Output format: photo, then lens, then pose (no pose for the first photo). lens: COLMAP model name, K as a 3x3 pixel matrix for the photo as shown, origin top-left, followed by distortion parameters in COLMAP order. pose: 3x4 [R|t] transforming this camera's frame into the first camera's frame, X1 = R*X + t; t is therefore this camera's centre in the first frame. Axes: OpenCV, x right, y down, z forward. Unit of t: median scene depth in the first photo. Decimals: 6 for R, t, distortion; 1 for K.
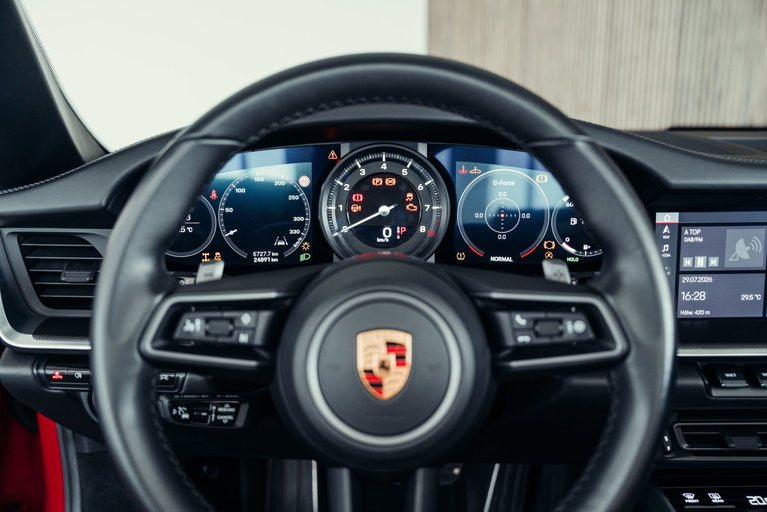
lens RADIAL K [[638.3, 0, 376.7], [0, 638.3, 256.7], [0, 0, 1]] dist [-0.020553, 0.018777]
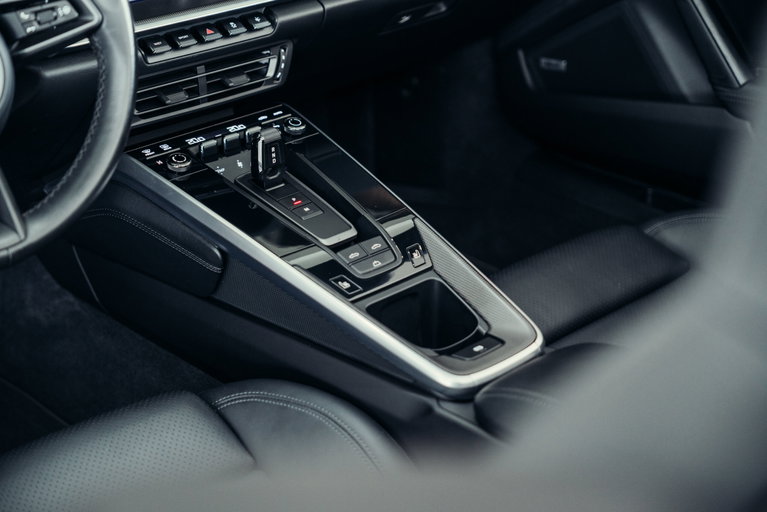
lens RADIAL K [[1341.1, 0, 381.9], [0, 1341.1, 259.3], [0, 0, 1]] dist [-0.003233, 0.000000]
pose [[0.727159, -0.293614, 0.620509, -0.797055], [0.144330, 0.949100, 0.279961, -0.075659], [-0.671125, -0.114018, 0.732523, -1.150981]]
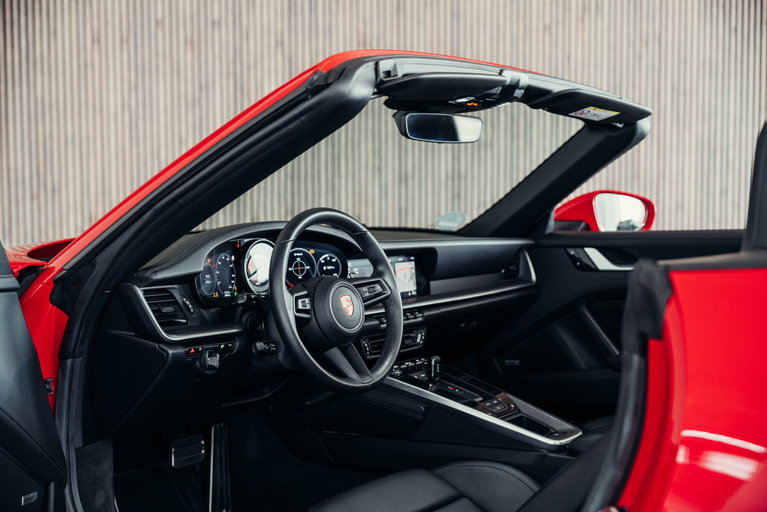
lens RADIAL K [[1017.7, 0, 384.7], [0, 1017.7, 257.2], [0, 0, 1]] dist [0.004994, 0.000000]
pose [[0.600788, -0.049223, 0.797892, -2.646189], [0.173172, 0.982416, -0.069787, 0.214093], [-0.780426, 0.180100, 0.598748, -1.509136]]
